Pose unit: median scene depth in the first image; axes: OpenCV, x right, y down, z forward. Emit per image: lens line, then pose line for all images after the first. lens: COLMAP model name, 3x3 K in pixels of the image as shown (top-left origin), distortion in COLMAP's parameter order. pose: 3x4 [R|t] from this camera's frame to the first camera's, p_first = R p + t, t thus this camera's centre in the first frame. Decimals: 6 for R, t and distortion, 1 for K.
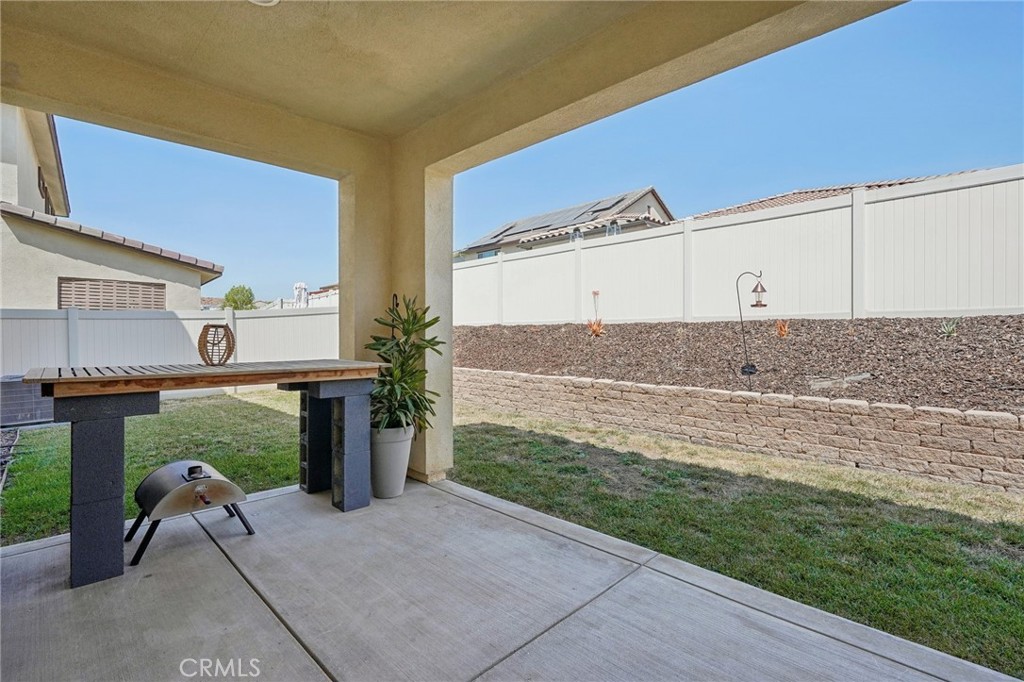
lens RADIAL K [[477.6, 0, 512.0], [0, 477.6, 341.0], [0, 0, 1]] dist [0.000118, 0.000109]
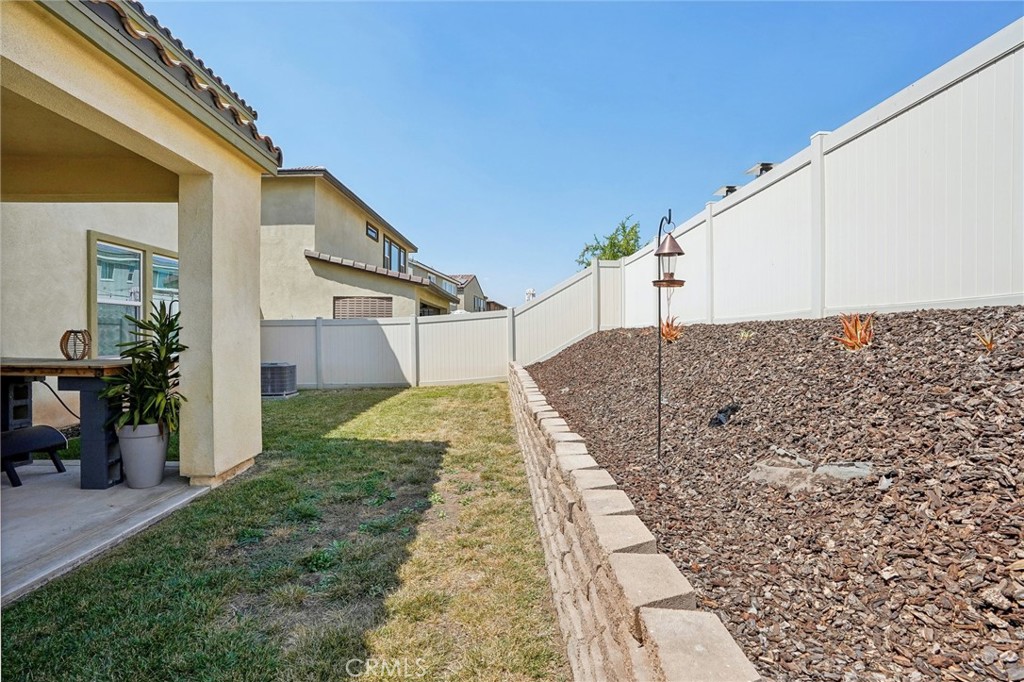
lens RADIAL K [[481.3, 0, 507.6], [0, 481.3, 344.5], [0, 0, 1]] dist [-0.056723, 0.027627]
pose [[0.717722, 0.017205, -0.696117, 1.039688], [-0.016260, 0.999836, 0.007947, -0.021837], [0.696140, 0.005615, 0.717884, 0.780296]]
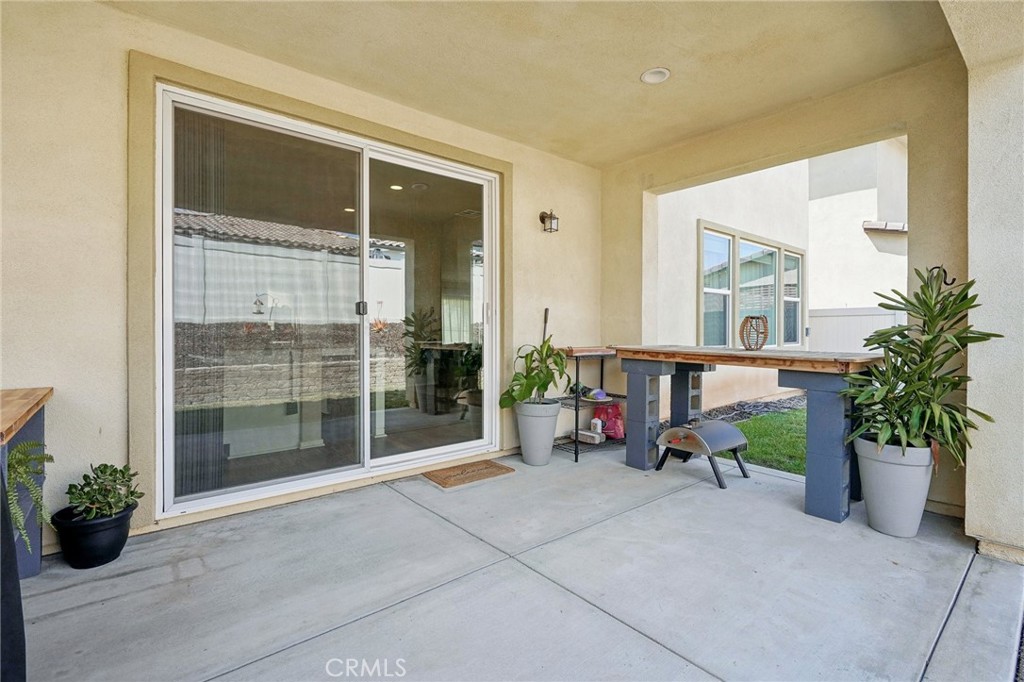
lens RADIAL K [[471.5, 0, 508.4], [0, 471.5, 333.2], [0, 0, 1]] dist [-0.000237, 0.000172]
pose [[-0.091404, 0.009317, -0.995770, 0.527876], [-0.020132, 0.999735, 0.011202, 0.006528], [0.995610, 0.021071, -0.091192, 0.428251]]
